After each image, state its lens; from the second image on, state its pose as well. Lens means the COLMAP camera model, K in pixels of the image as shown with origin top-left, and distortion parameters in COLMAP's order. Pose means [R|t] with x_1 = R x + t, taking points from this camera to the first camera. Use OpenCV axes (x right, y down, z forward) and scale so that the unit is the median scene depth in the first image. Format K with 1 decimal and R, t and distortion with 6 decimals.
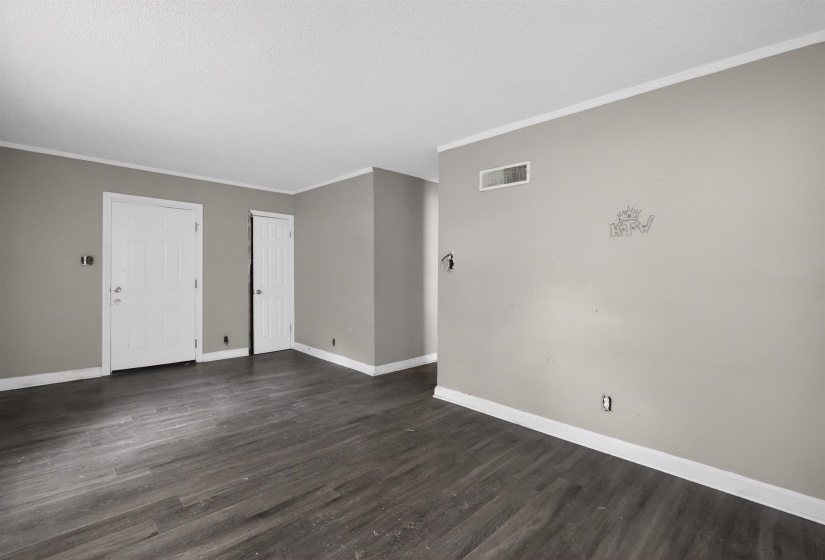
lens RADIAL K [[371.2, 0, 408.7], [0, 371.2, 278.6], [0, 0, 1]] dist [-0.018301, 0.001688]
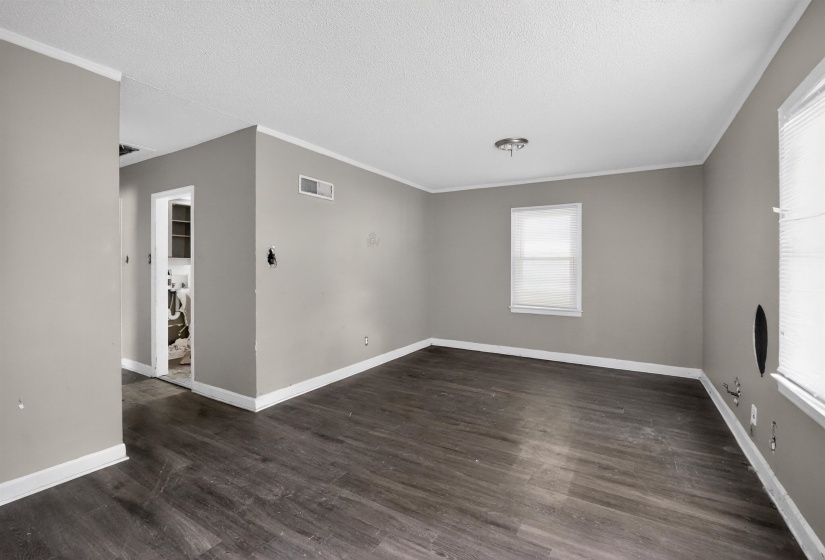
lens RADIAL K [[371.2, 0, 411.3], [0, 371.2, 267.9], [0, 0, 1]] dist [-0.018301, 0.001688]
pose [[-0.248584, -0.015738, 0.968482, -1.116028], [0.011107, 0.999756, 0.019098, -0.037576], [-0.968547, 0.015505, -0.248349, 1.123744]]
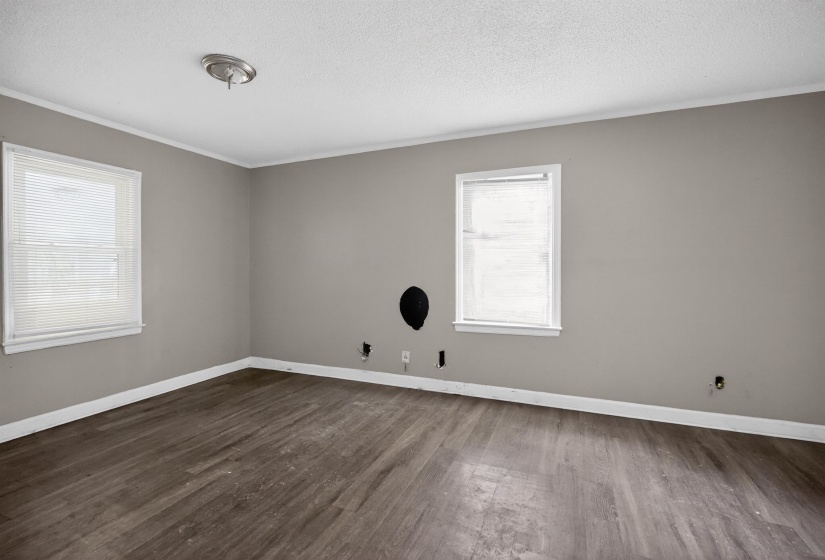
lens RADIAL K [[371.2, 0, 408.6], [0, 371.2, 273.7], [0, 0, 1]] dist [-0.018301, 0.001688]
pose [[-0.925434, -0.003052, -0.378897, -0.008624], [-0.016641, 0.999330, 0.032593, -0.018761], [0.378544, 0.036468, -0.924865, 1.383911]]
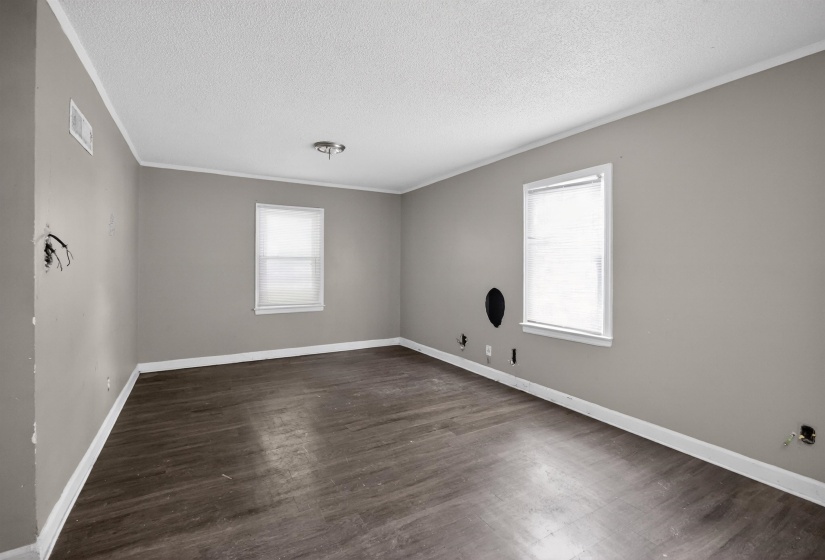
lens RADIAL K [[371.2, 0, 407.4], [0, 371.2, 270.4], [0, 0, 1]] dist [-0.018301, 0.001688]
pose [[-0.966175, -0.017780, 0.257275, -0.567515], [-0.009273, 0.999371, 0.034242, -0.048367], [-0.257721, 0.030698, -0.965731, 1.678447]]
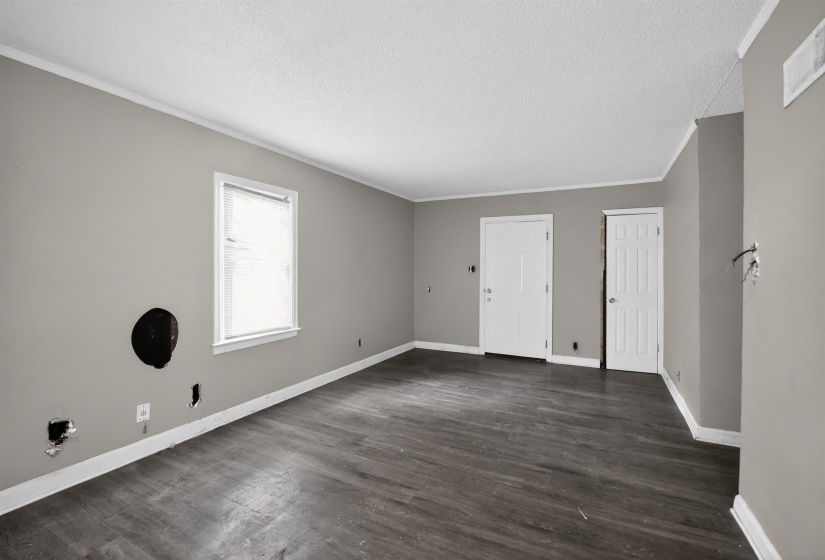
lens RADIAL K [[371.2, 0, 413.7], [0, 371.2, 279.5], [0, 0, 1]] dist [-0.018301, 0.001688]
pose [[0.312594, 0.012812, -0.949800, 0.557107], [-0.018095, 0.999808, 0.007531, -0.022486], [0.949714, 0.014832, 0.312766, 0.502742]]
